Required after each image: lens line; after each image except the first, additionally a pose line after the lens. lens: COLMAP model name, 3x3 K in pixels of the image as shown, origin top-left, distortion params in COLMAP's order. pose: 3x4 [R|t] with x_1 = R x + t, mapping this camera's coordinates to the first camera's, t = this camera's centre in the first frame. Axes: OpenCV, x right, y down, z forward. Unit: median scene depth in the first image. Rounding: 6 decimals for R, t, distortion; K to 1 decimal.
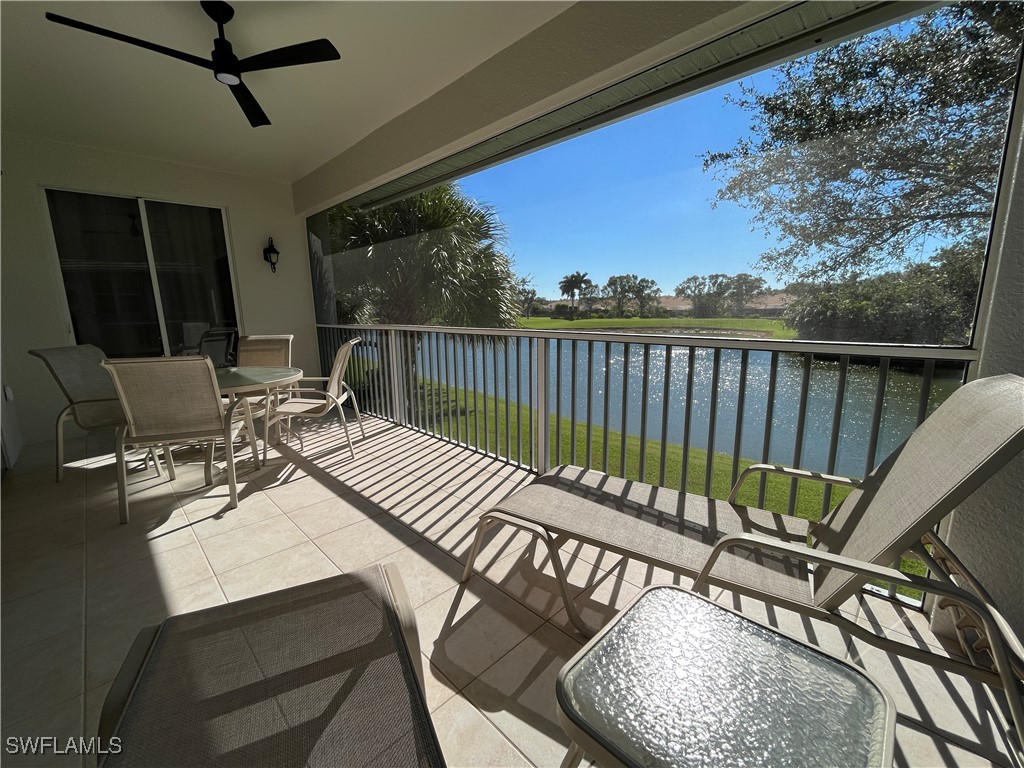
lens RADIAL K [[418.1, 0, 512.0], [0, 418.1, 384.0], [0, 0, 1]] dist [-0.002422, -0.000059]
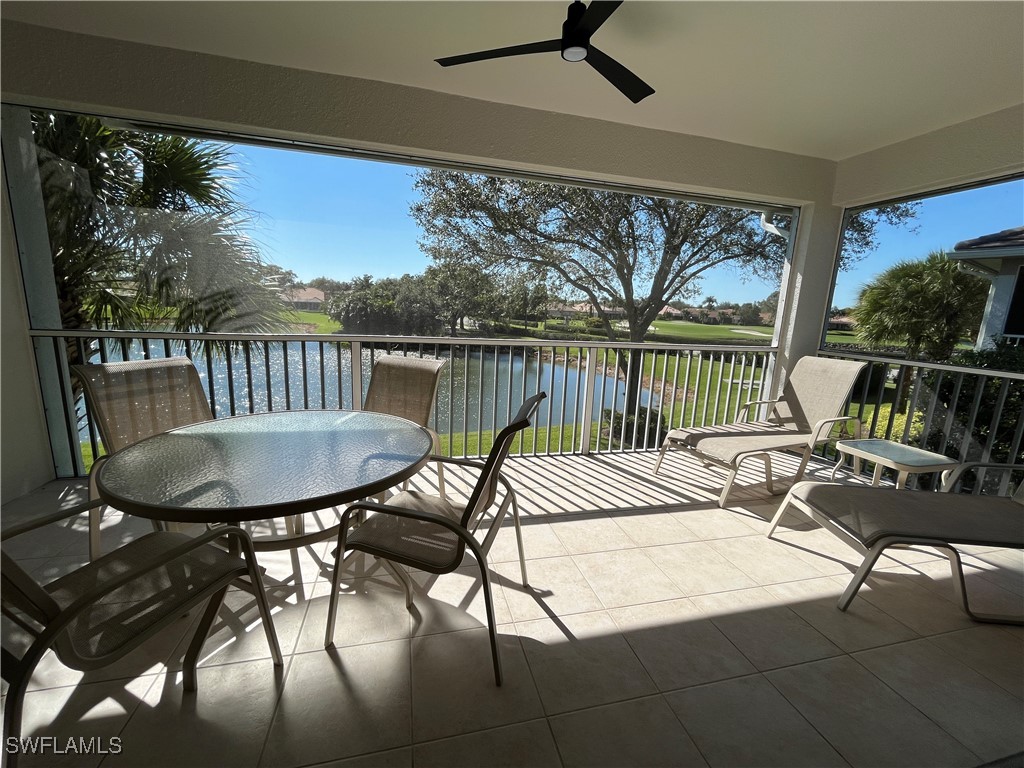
lens RADIAL K [[418.1, 0, 512.0], [0, 418.1, 384.0], [0, 0, 1]] dist [-0.002422, -0.000059]
pose [[0.509259, -0.116549, 0.852685, -0.995345], [0.099162, 0.992135, 0.076386, -0.100518], [-0.854881, 0.045653, 0.516811, 0.462120]]
